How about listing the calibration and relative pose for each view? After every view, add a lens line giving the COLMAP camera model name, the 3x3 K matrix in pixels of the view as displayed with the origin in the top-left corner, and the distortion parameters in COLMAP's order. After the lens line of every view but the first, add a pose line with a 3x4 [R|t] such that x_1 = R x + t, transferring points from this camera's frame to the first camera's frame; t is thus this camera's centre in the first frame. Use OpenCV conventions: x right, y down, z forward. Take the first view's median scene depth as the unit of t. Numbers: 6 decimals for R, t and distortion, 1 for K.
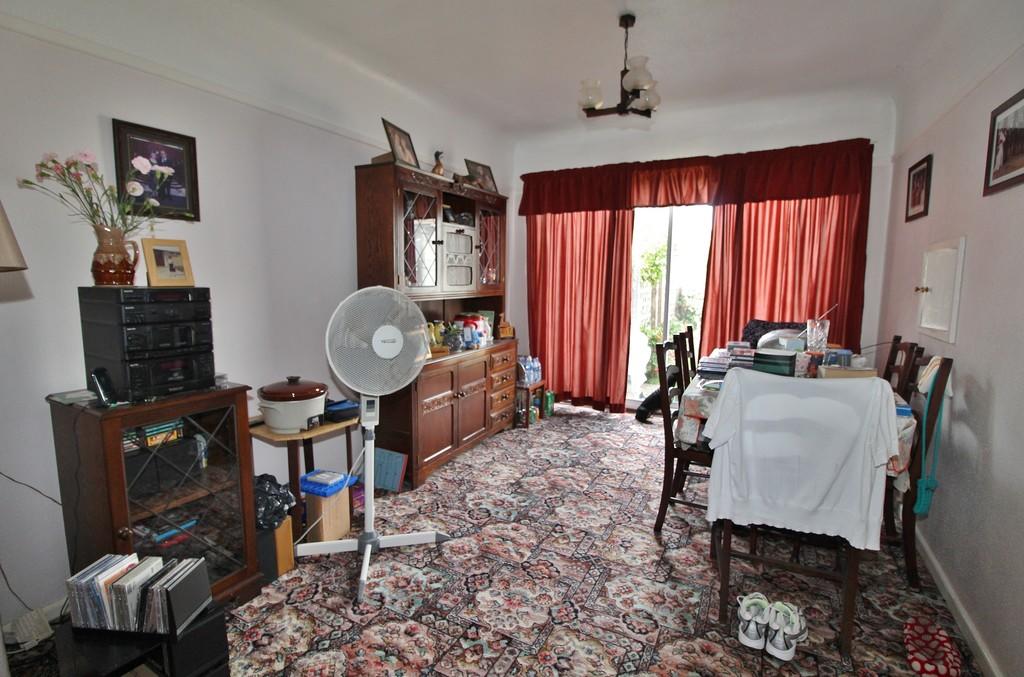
lens RADIAL K [[479.8, 0, 509.9], [0, 479.8, 334.7], [0, 0, 1]] dist [-0.004707, -0.000607]
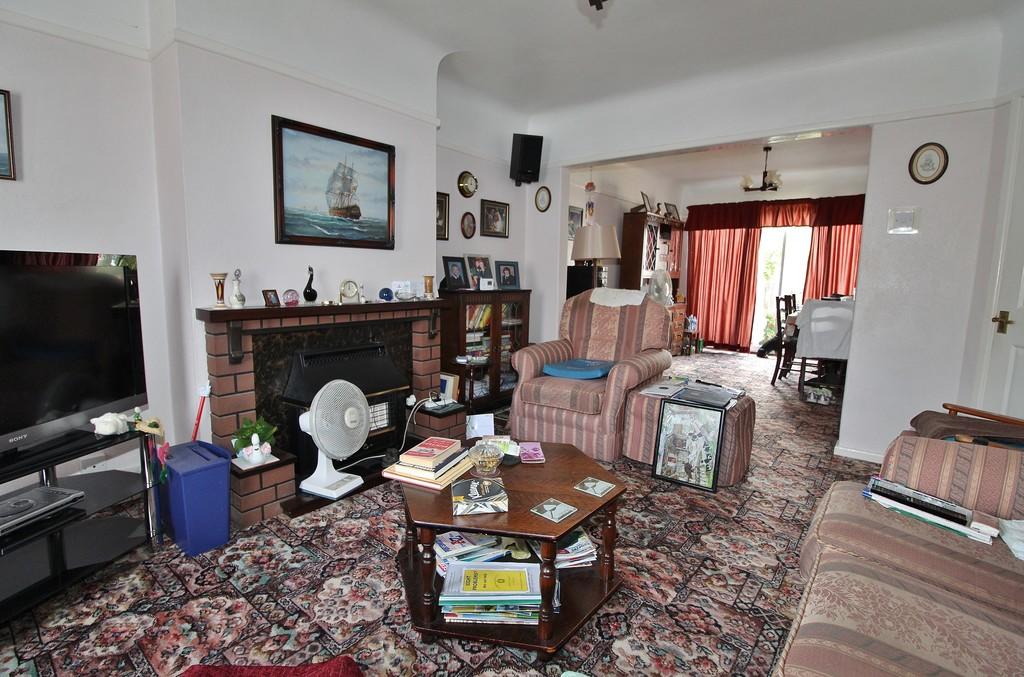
lens RADIAL K [[479.8, 0, 512.7], [0, 479.8, 336.2], [0, 0, 1]] dist [-0.004707, -0.000607]
pose [[0.982259, 0.036325, -0.183980, -0.276102], [-0.035021, 0.999333, 0.010335, 0.128421], [0.184233, -0.003709, 0.982876, -0.812562]]
